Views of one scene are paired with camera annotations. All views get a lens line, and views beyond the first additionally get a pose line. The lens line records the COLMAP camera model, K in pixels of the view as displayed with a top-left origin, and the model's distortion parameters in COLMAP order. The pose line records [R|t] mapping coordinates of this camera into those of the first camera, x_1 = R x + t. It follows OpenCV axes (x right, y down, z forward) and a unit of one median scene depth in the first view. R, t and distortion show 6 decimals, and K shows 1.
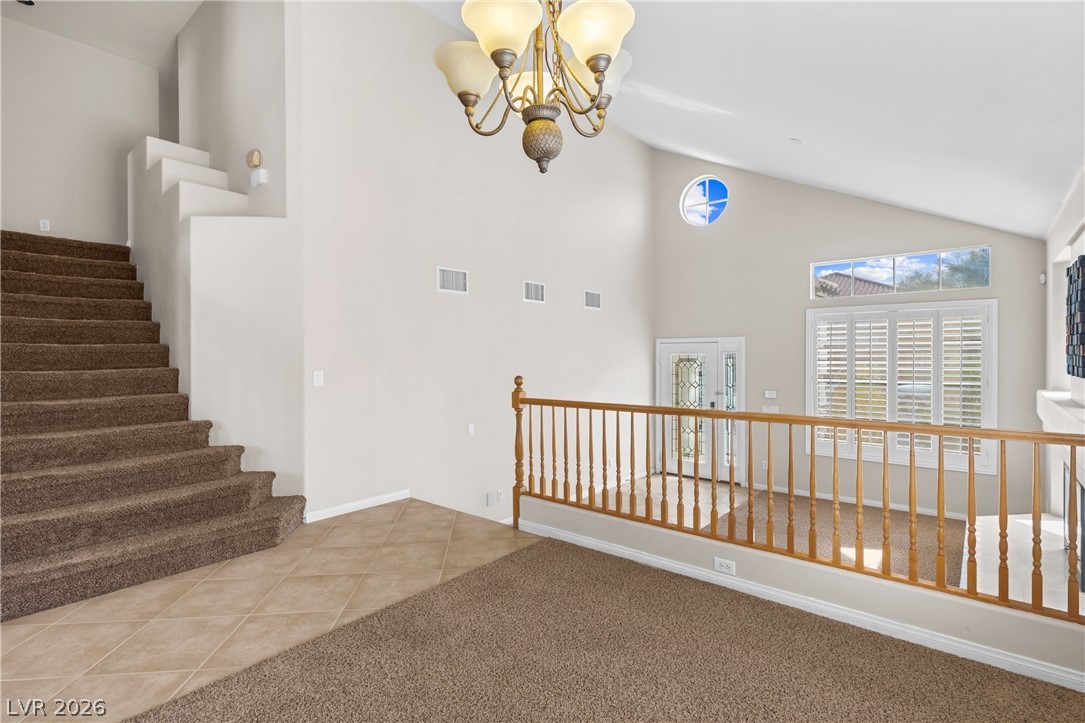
lens RADIAL K [[518.1, 0, 546.9], [0, 518.1, 358.8], [0, 0, 1]] dist [0.002630, 0.001311]
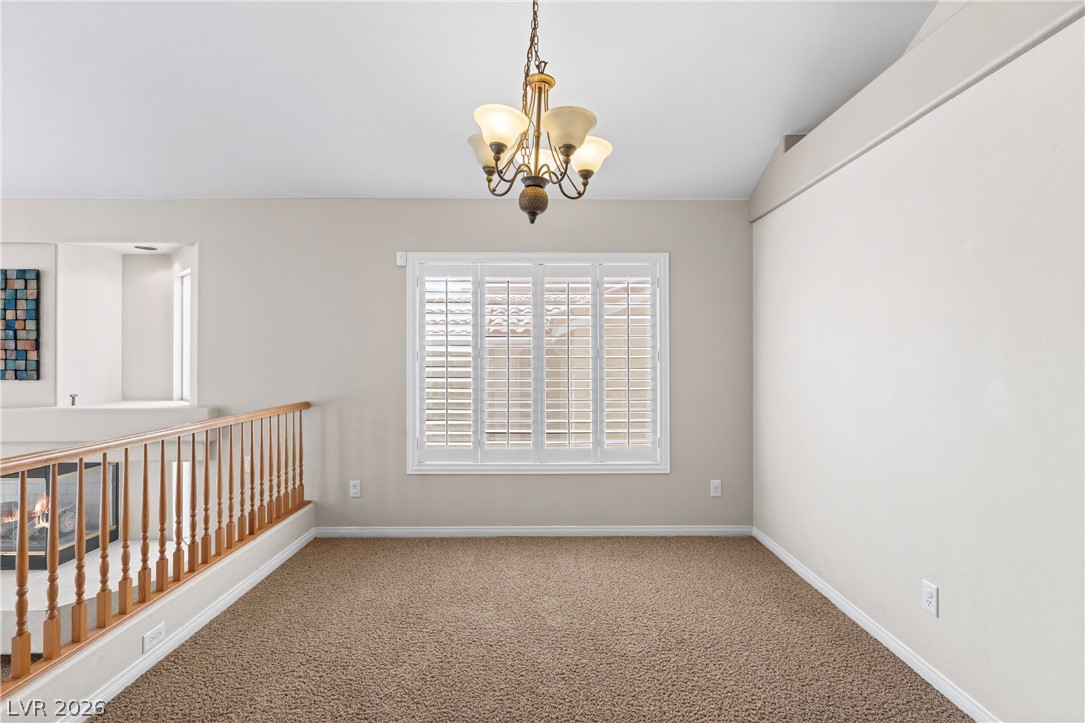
lens RADIAL K [[518.1, 0, 541.2], [0, 518.1, 357.7], [0, 0, 1]] dist [0.002630, 0.001311]
pose [[-0.641012, 0.004838, 0.767516, -0.458395], [0.010768, 0.999938, 0.002690, 0.000378], [-0.767455, 0.009989, -0.641025, 0.806936]]
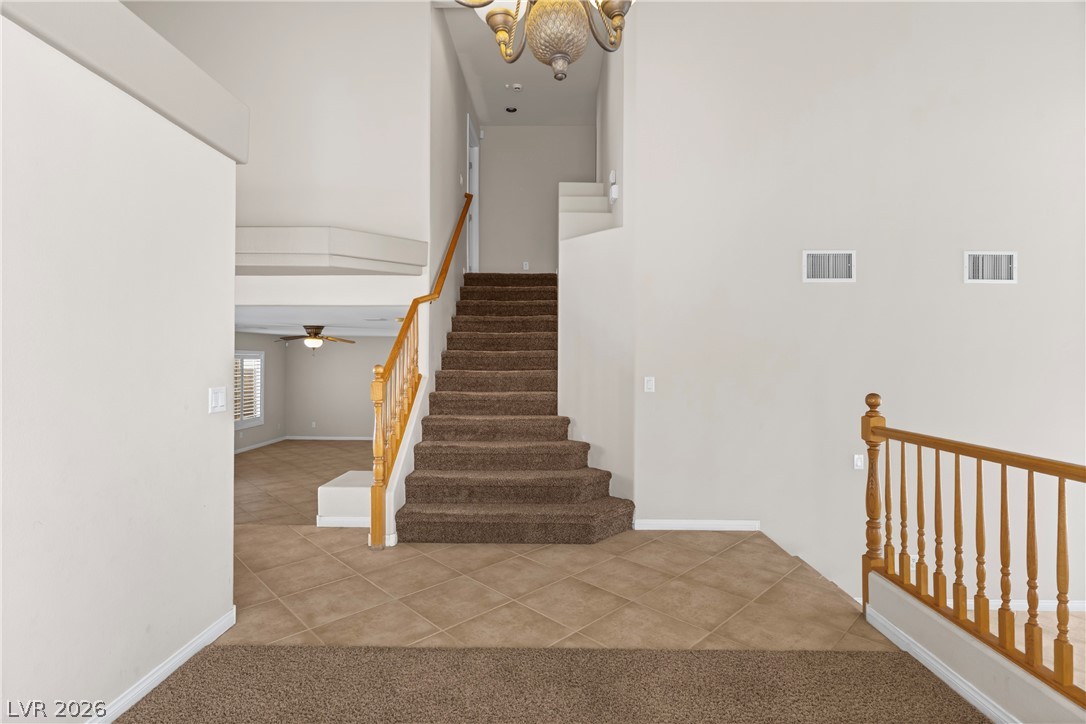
lens RADIAL K [[518.6, 0, 545.4], [0, 518.6, 357.9], [0, 0, 1]] dist [0.002630, 0.001311]
pose [[0.635583, 0.003725, -0.772024, 0.207278], [-0.014938, 0.999860, -0.007474, -0.002149], [0.771888, 0.016283, 0.635550, 0.246737]]
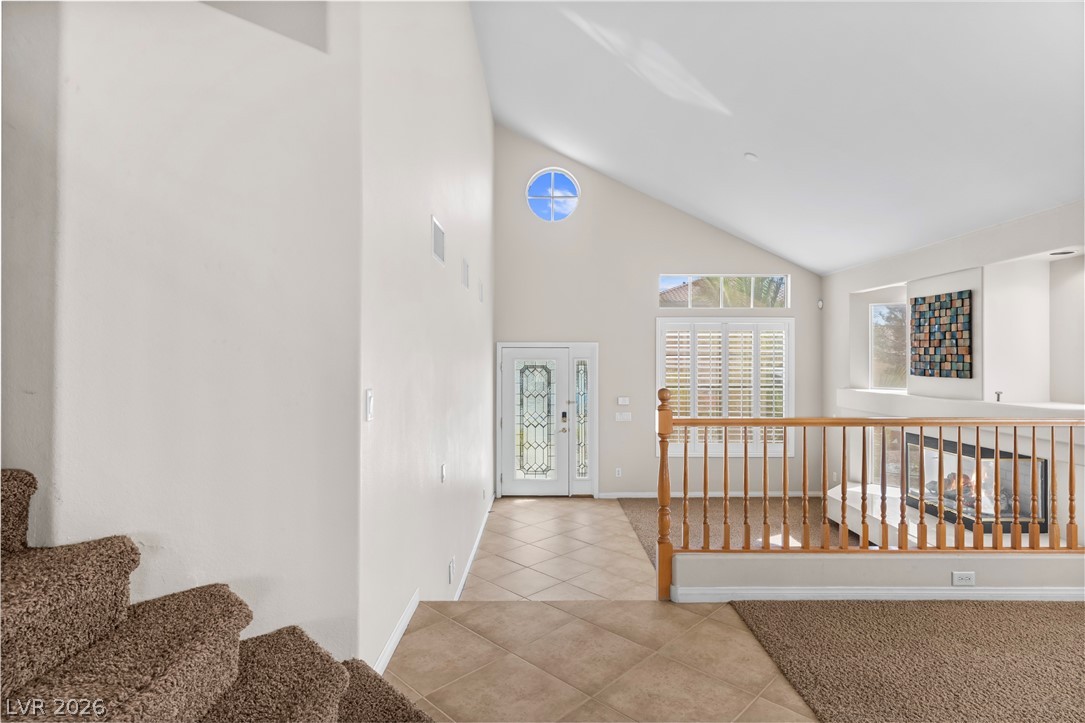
lens RADIAL K [[556.5, 0, 544.8], [0, 556.5, 353.0], [0, 0, 1]] dist [0.002874, -0.000369]
pose [[0.769072, 0.011457, 0.639059, -0.710880], [0.004085, 0.999731, -0.022838, 0.000983], [-0.639149, 0.020174, 0.768819, 0.532858]]
